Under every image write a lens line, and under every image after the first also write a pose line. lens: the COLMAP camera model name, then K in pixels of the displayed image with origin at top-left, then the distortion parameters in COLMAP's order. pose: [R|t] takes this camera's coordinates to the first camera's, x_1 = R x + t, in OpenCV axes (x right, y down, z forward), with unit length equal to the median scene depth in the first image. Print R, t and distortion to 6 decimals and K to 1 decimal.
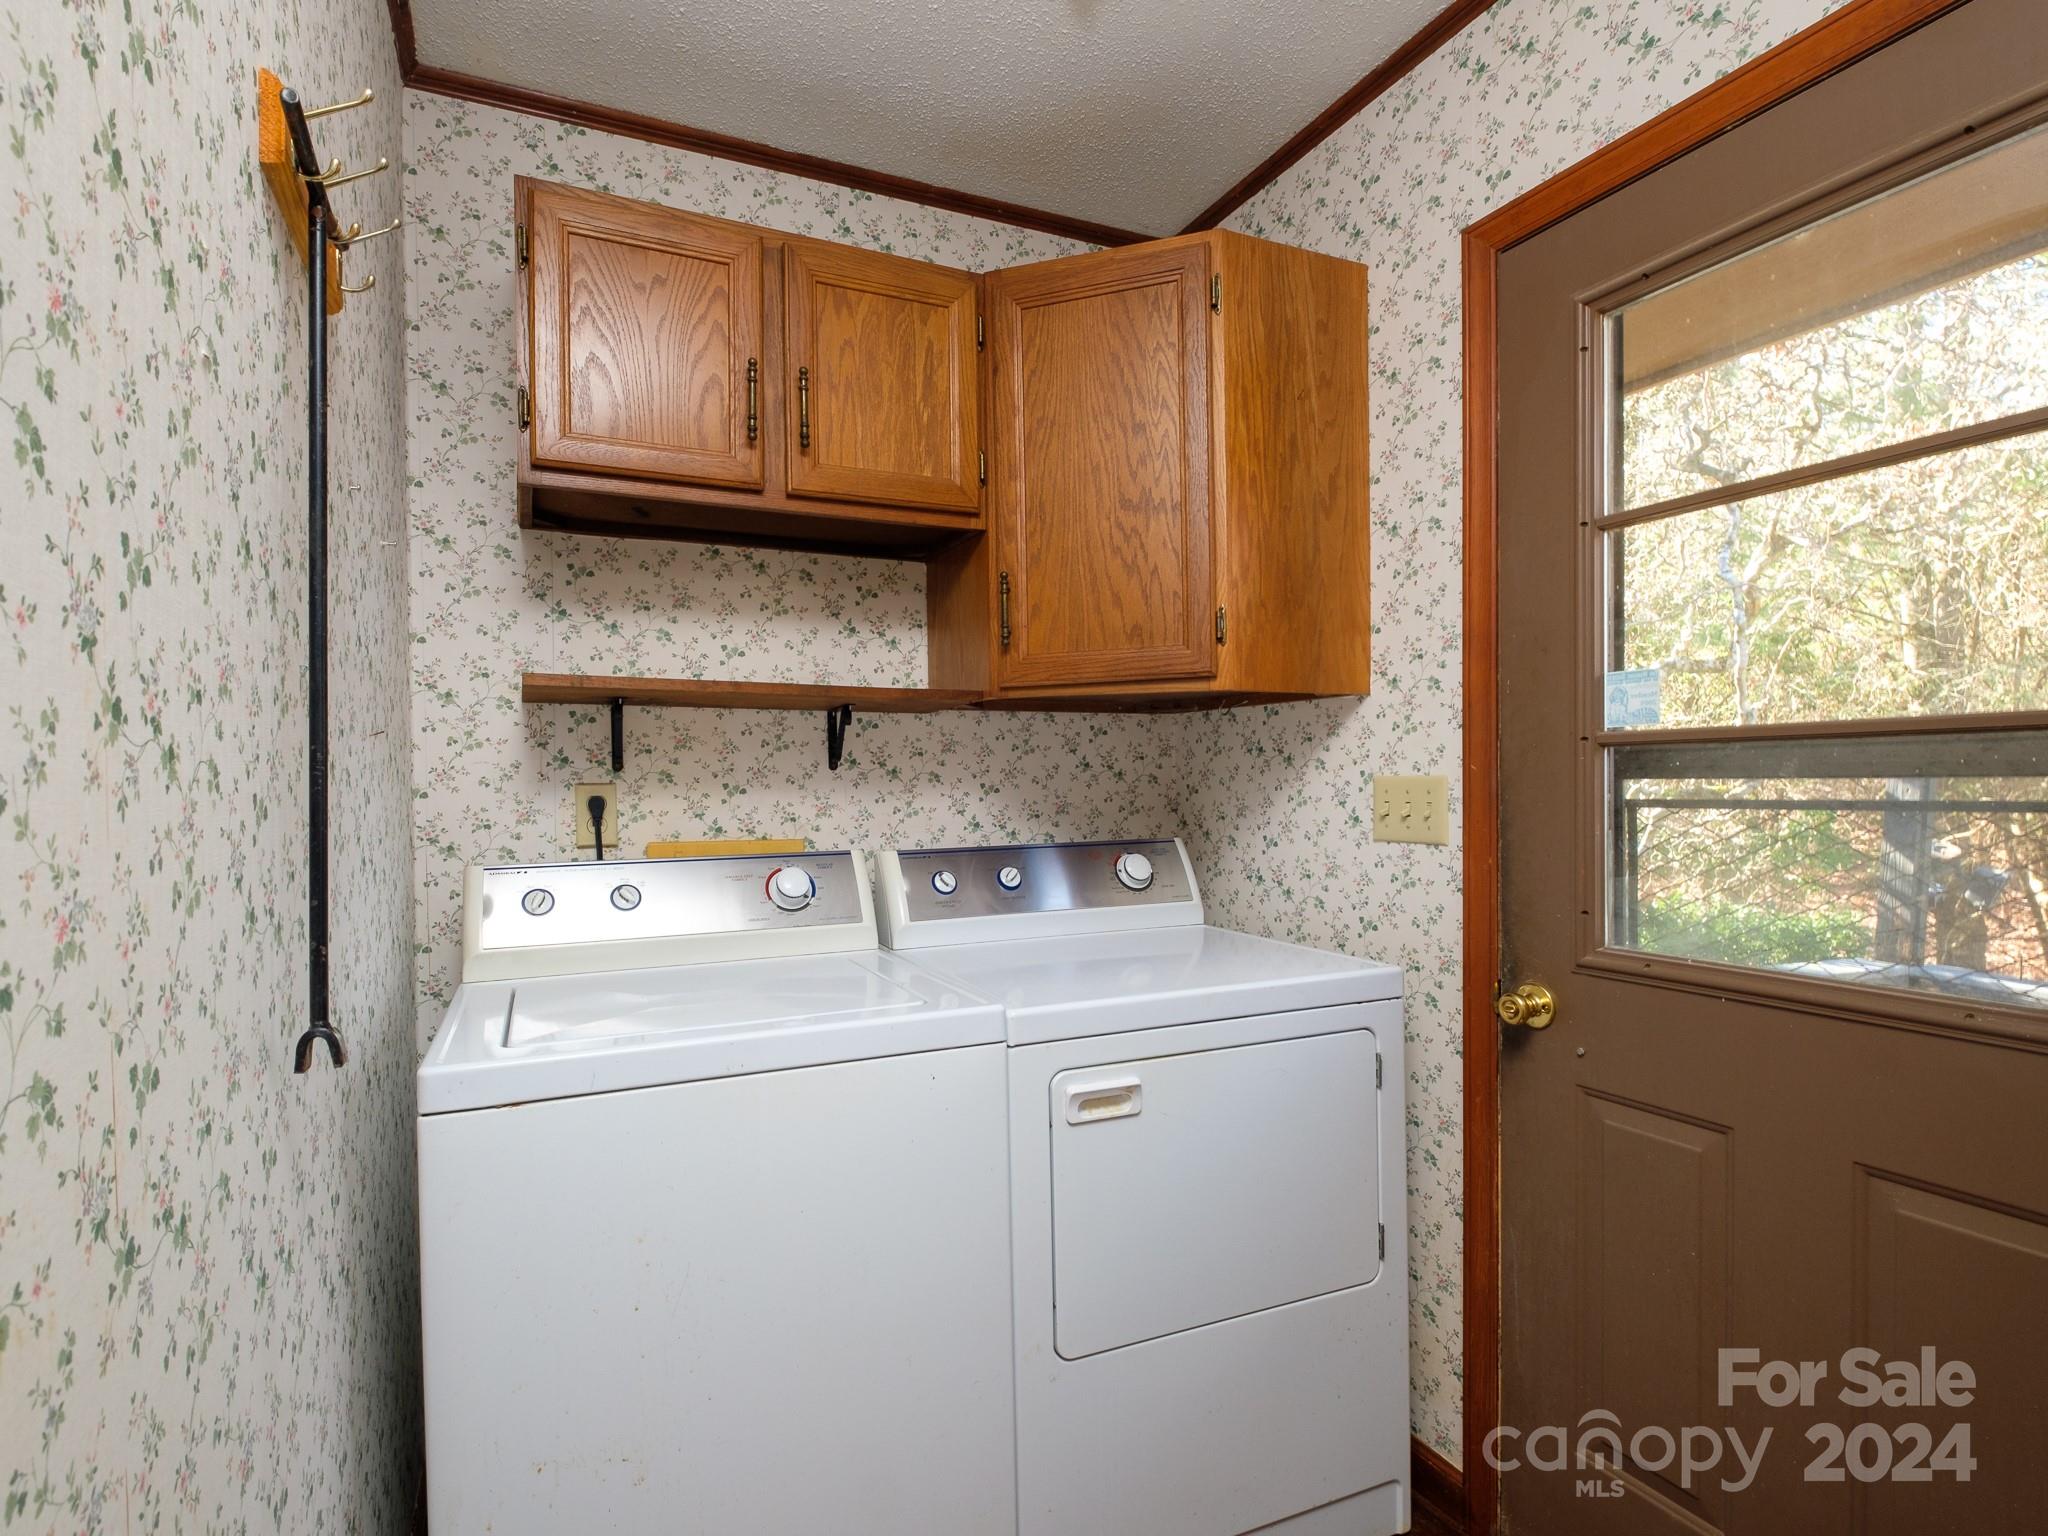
lens RADIAL K [[1034.2, 0, 1009.9], [0, 1034.2, 778.8], [0, 0, 1]] dist [-0.000756, -0.000321]
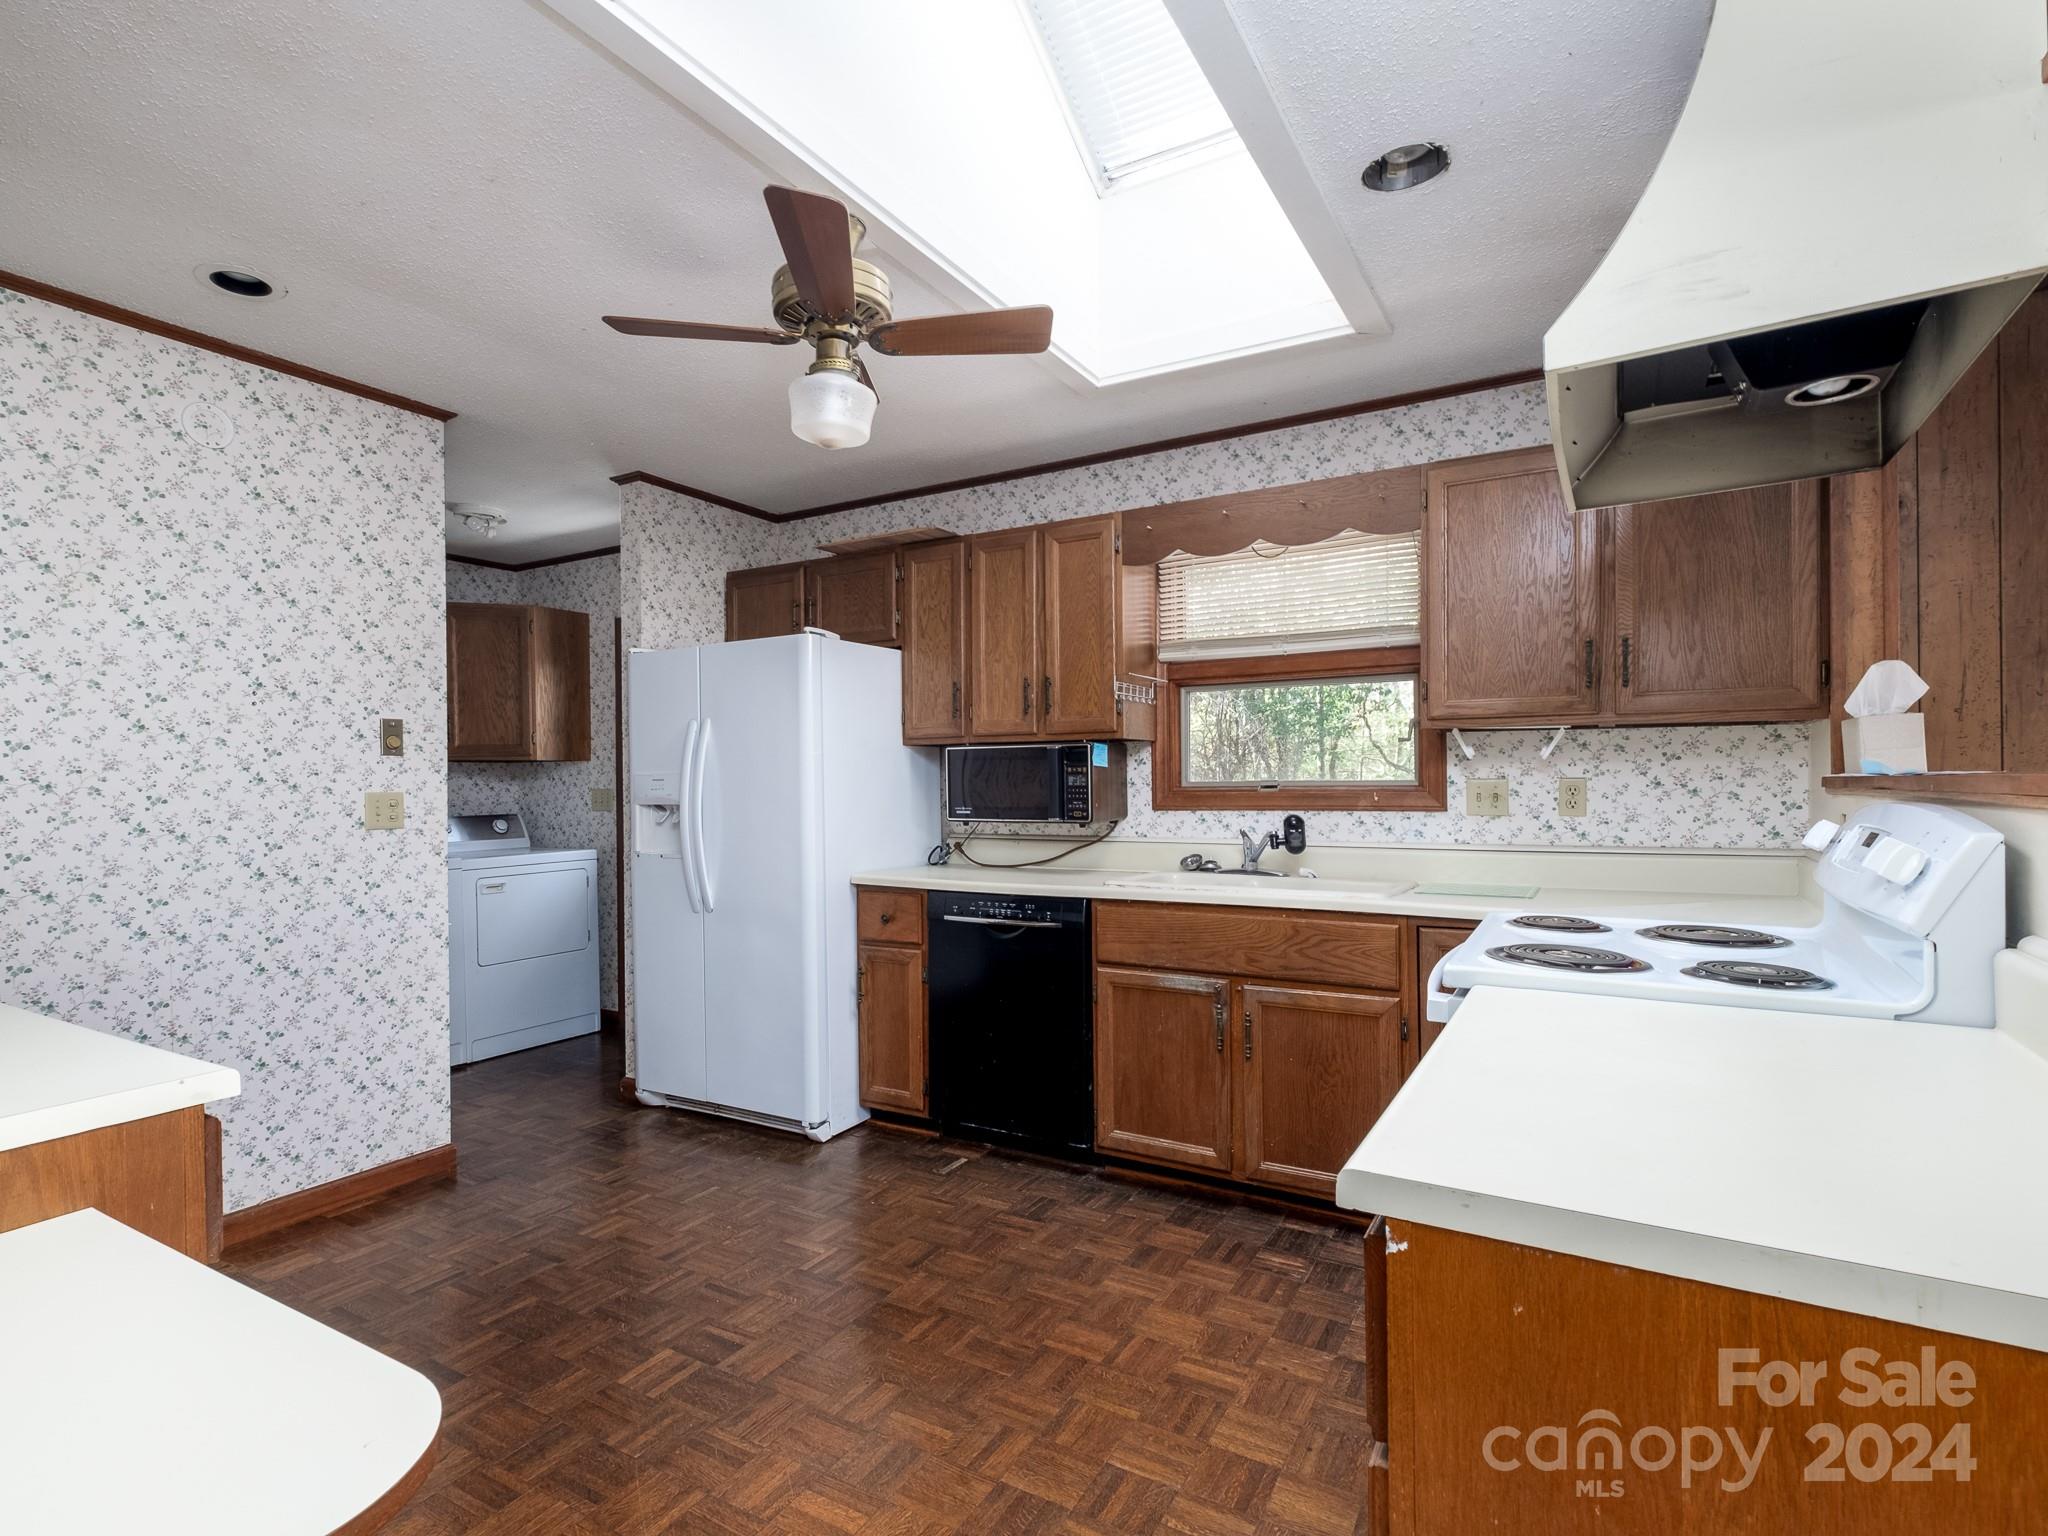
lens RADIAL K [[1034.2, 0, 1009.9], [0, 1034.2, 778.8], [0, 0, 1]] dist [-0.000756, -0.000321]
pose [[0.822563, -0.003056, 0.568666, -0.318046], [0.007402, 0.999958, -0.005333, -0.006057], [-0.568626, 0.008596, 0.822551, -1.950551]]
